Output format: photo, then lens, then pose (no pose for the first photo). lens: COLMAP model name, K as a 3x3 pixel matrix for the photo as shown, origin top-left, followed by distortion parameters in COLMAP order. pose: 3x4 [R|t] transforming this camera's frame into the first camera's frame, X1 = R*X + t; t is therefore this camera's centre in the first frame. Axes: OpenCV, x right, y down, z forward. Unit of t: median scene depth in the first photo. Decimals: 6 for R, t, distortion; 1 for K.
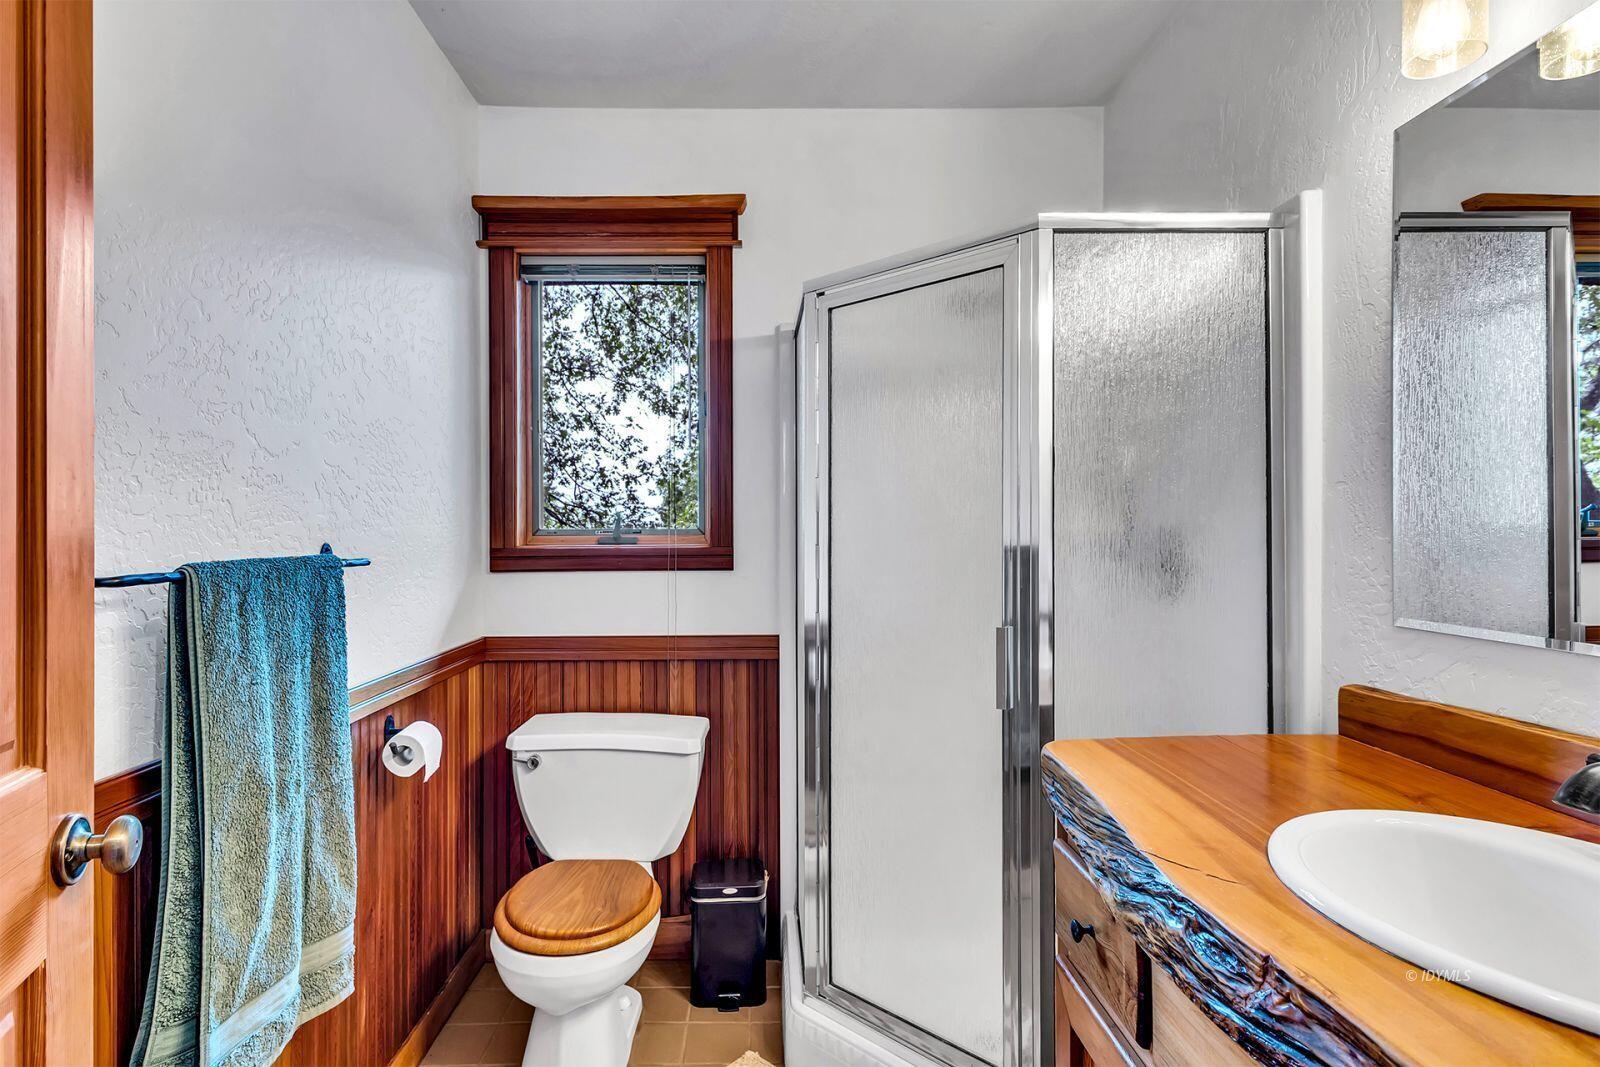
lens RADIAL K [[751.3, 0, 882.2], [0, 751.3, 529.1], [0, 0, 1]] dist [-0.013866, -0.000063]
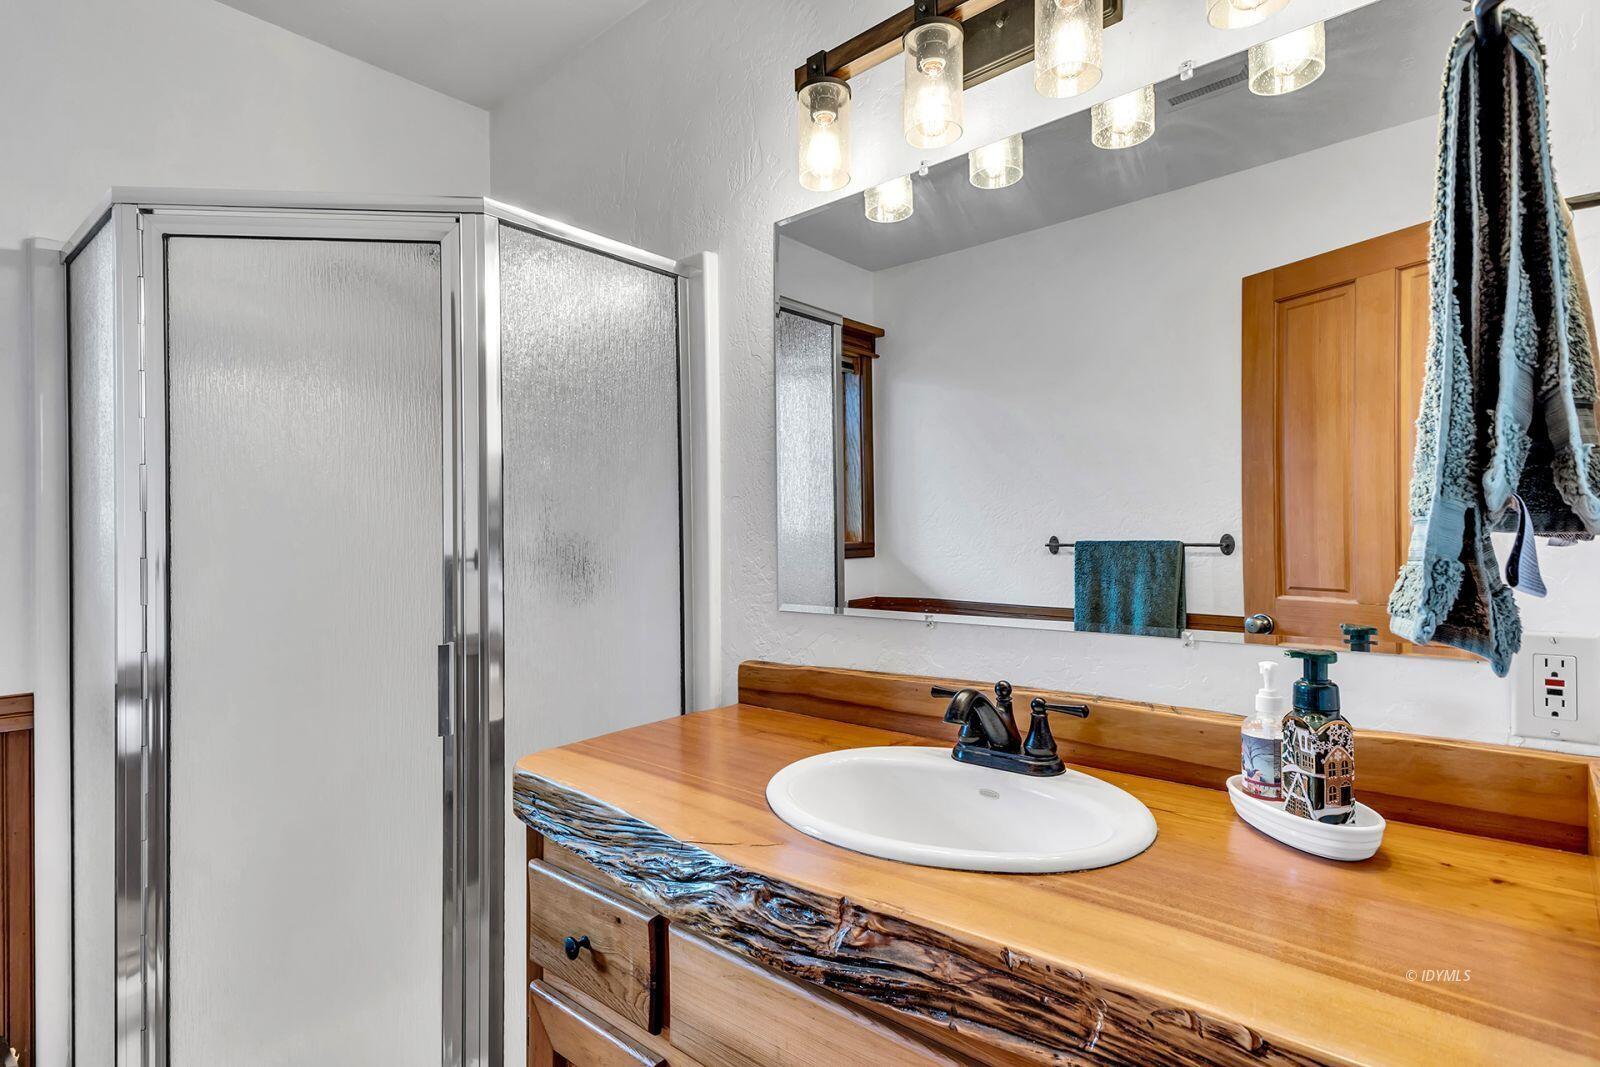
lens RADIAL K [[704.2, 0, 804.9], [0, 704.2, 534.3], [0, 0, 1]] dist [0.001104, -0.000459]
pose [[0.730377, 0.000463, 0.683044, -0.148813], [0.003318, 0.999986, -0.004226, 0.006473], [-0.683036, 0.005352, 0.730365, 0.128546]]
